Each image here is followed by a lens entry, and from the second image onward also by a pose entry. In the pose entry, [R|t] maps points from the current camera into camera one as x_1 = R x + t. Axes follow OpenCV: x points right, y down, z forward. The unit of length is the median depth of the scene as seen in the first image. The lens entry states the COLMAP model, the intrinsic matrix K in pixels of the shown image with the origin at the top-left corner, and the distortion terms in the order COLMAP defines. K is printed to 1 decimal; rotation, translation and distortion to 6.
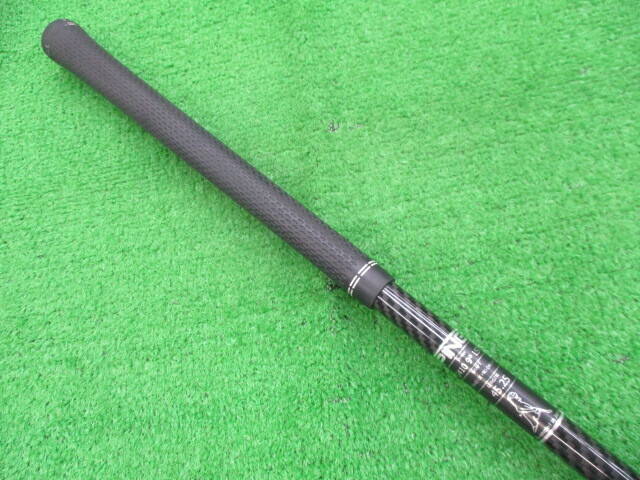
lens RADIAL K [[645.2, 0, 320.0], [0, 645.2, 240.0], [0, 0, 1]] dist [-0.129915, 0.185393]
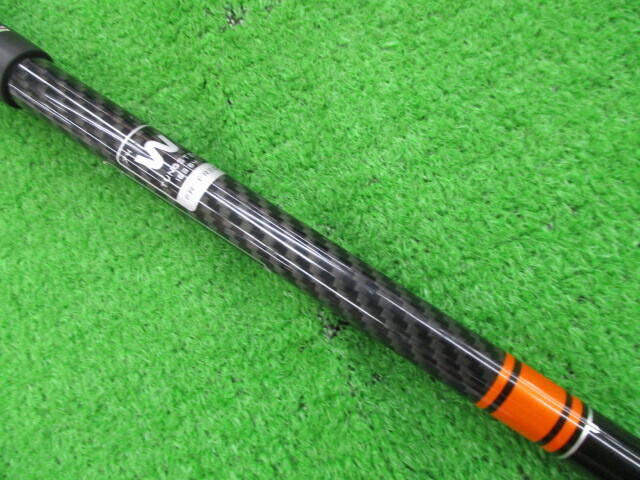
lens RADIAL K [[645.2, 0, 320.0], [0, 645.2, 240.0], [0, 0, 1]] dist [-0.129915, 0.185393]
pose [[0.949799, -0.309844, 0.043352, 0.008258], [0.292378, 0.928364, 0.229470, -0.111811], [-0.111346, -0.205275, 0.972350, 0.491746]]
